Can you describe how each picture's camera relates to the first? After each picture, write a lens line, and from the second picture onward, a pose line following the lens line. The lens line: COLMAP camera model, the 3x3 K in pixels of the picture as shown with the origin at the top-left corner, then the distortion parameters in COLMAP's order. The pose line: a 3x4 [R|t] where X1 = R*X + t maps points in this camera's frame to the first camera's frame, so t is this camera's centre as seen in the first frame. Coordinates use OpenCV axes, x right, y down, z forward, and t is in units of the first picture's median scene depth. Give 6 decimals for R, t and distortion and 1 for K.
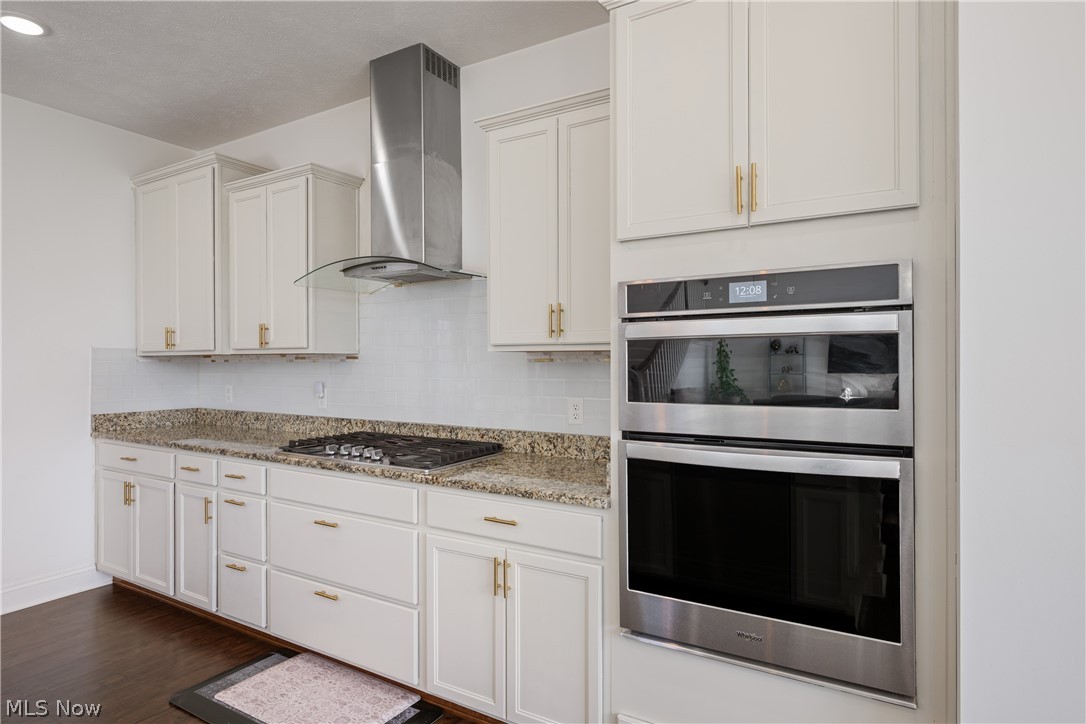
lens RADIAL K [[586.2, 0, 543.0], [0, 586.2, 362.0], [0, 0, 1]] dist [0.000694, -0.000367]
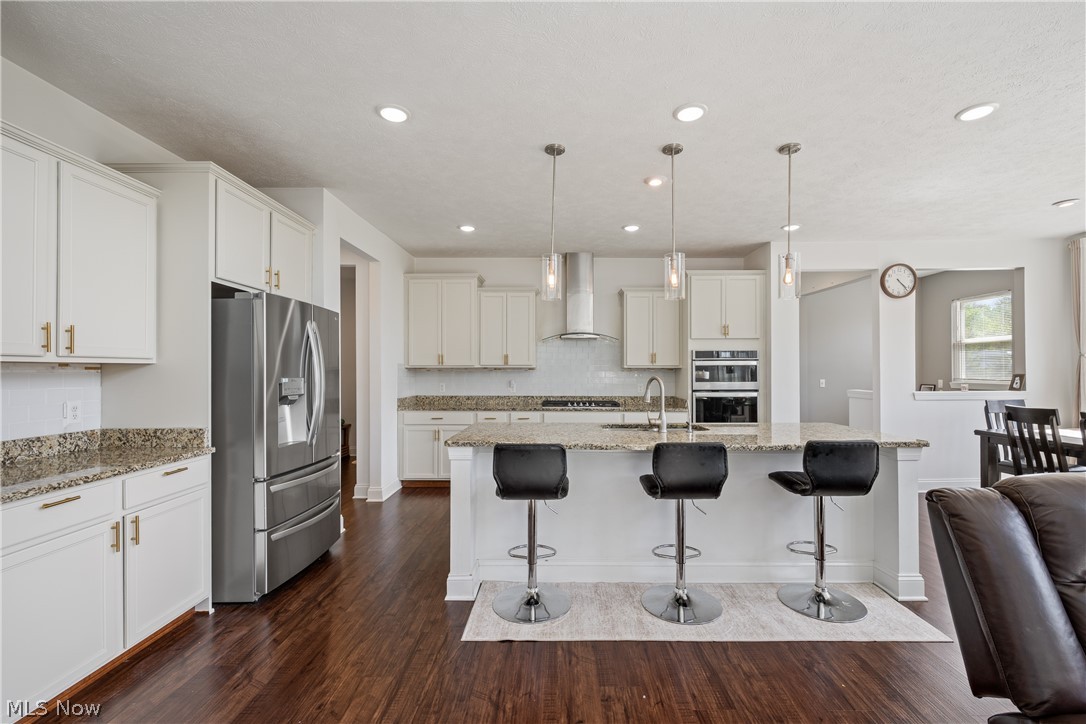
lens RADIAL K [[427.1, 0, 561.5], [0, 427.1, 369.9], [0, 0, 1]] dist [-0.002361, -0.000217]
pose [[0.859556, 0.002994, 0.511032, -1.308165], [-0.001410, 0.999993, -0.003486, 0.000712], [-0.511039, 0.002276, 0.859555, -0.599391]]
